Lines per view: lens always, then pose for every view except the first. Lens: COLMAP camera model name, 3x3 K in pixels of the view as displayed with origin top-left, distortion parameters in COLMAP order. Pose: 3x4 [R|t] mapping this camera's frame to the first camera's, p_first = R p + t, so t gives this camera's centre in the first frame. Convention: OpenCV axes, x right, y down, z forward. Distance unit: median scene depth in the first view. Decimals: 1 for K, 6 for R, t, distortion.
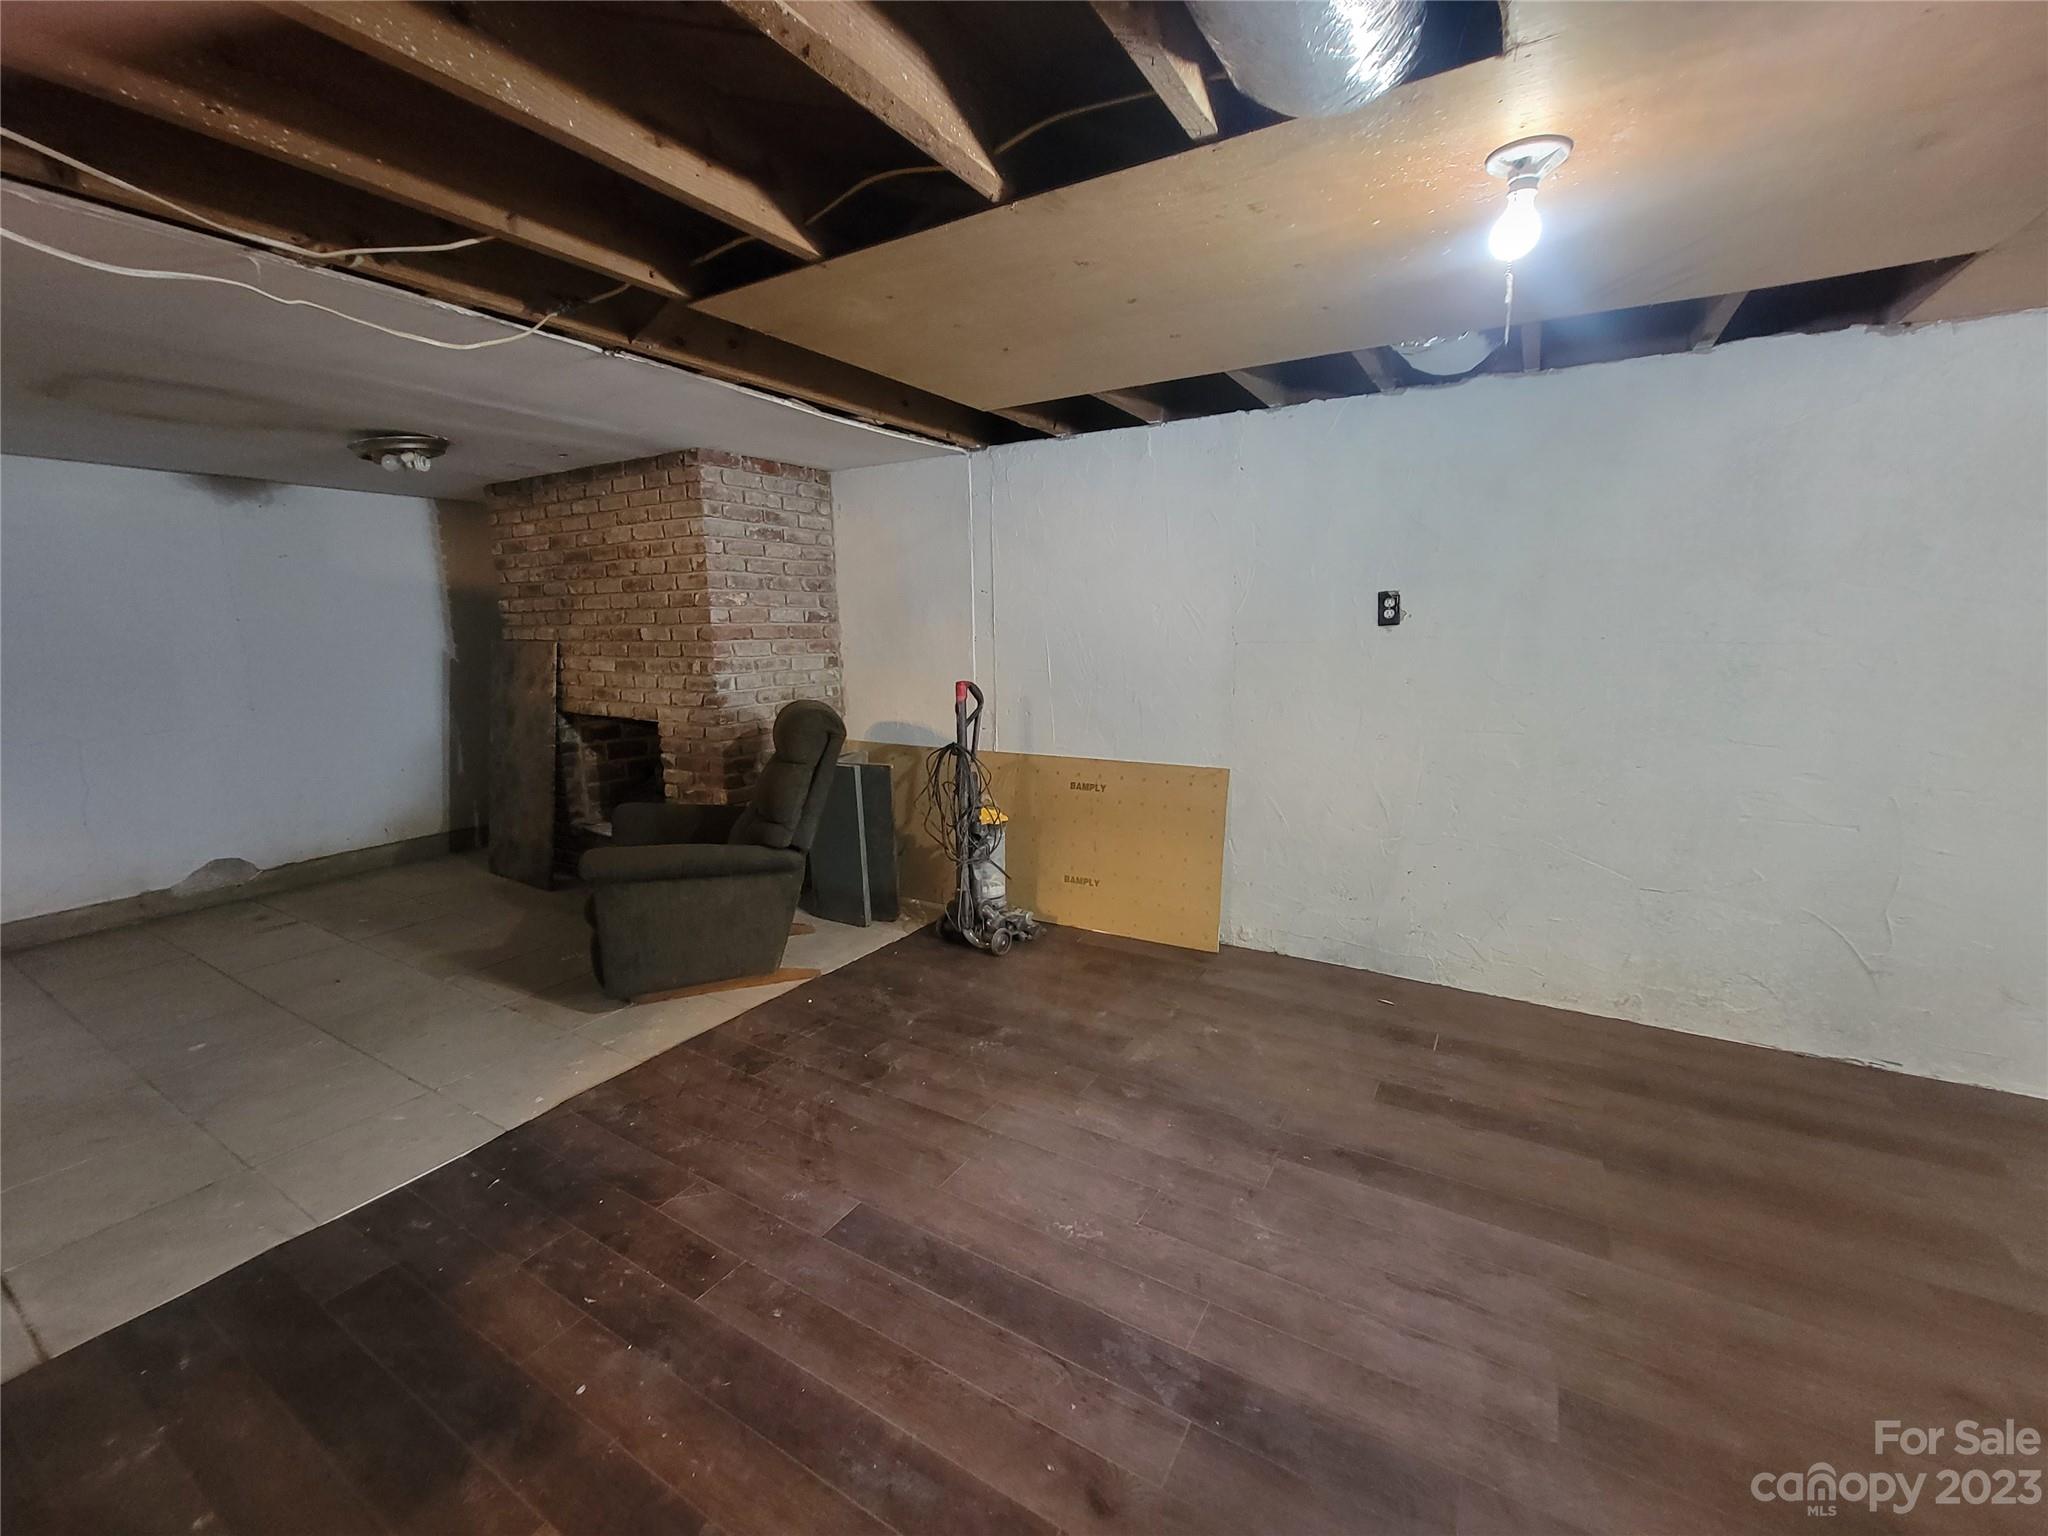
lens RADIAL K [[829.8, 0, 1019.8], [0, 829.8, 779.9], [0, 0, 1]] dist [-0.004398, -0.000109]
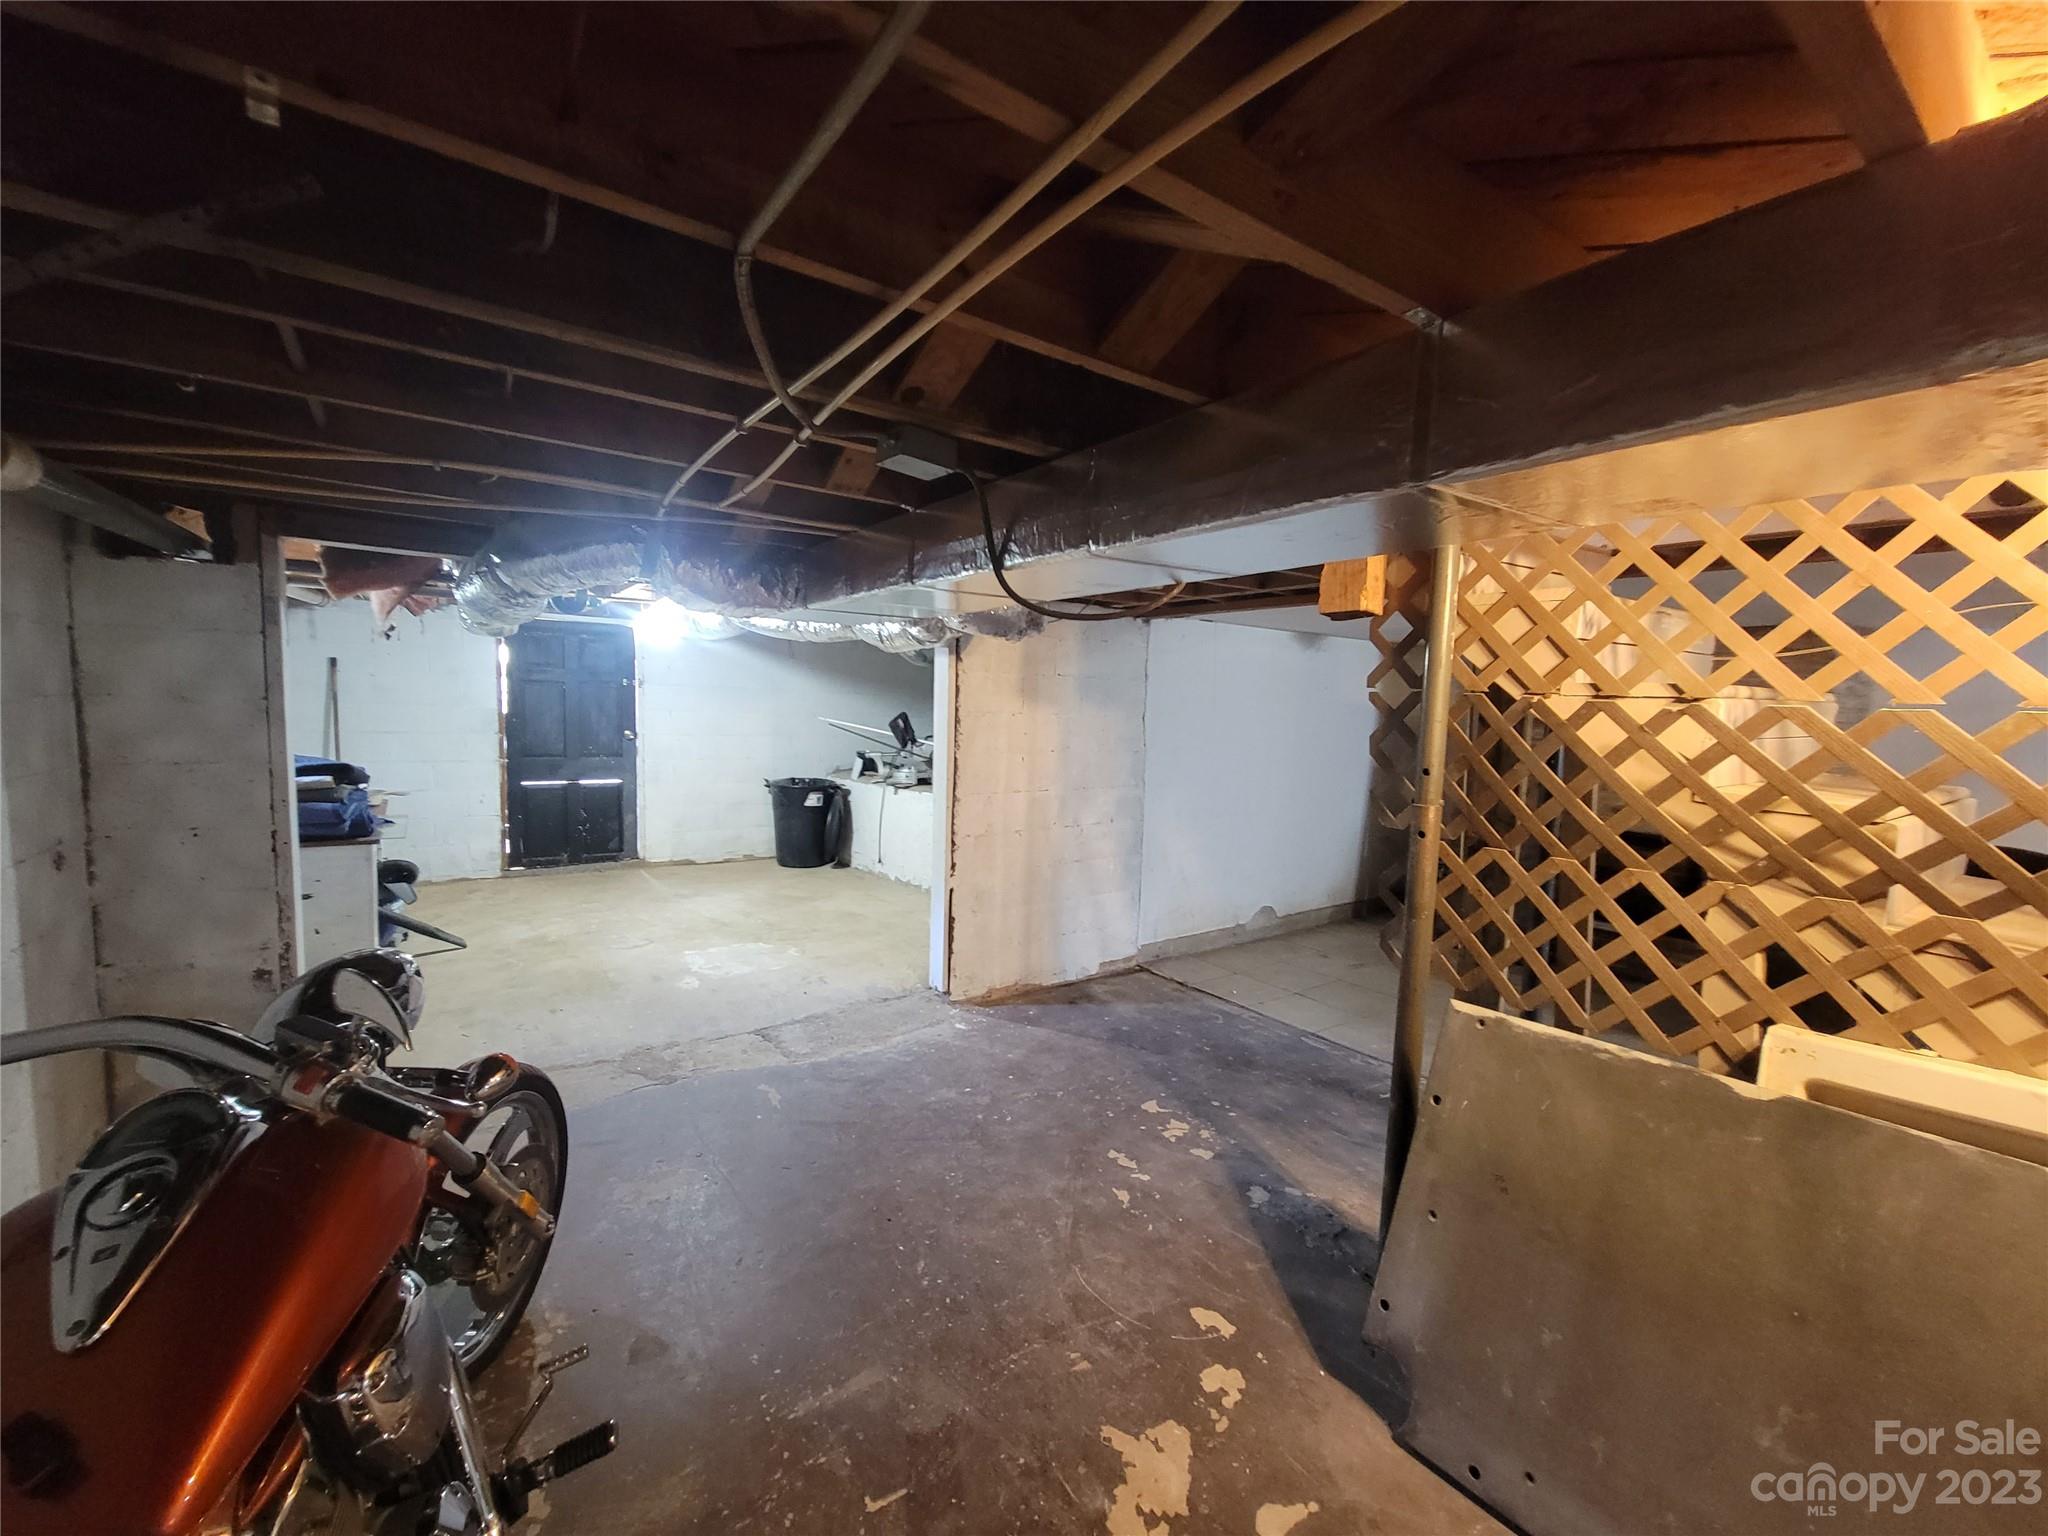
lens RADIAL K [[829.8, 0, 1019.8], [0, 829.8, 779.9], [0, 0, 1]] dist [-0.004398, -0.000109]
pose [[0.913239, 0.081404, -0.399210, -0.742765], [-0.120010, 0.990112, -0.072641, 0.035299], [0.389349, 0.114247, 0.913977, -0.378853]]
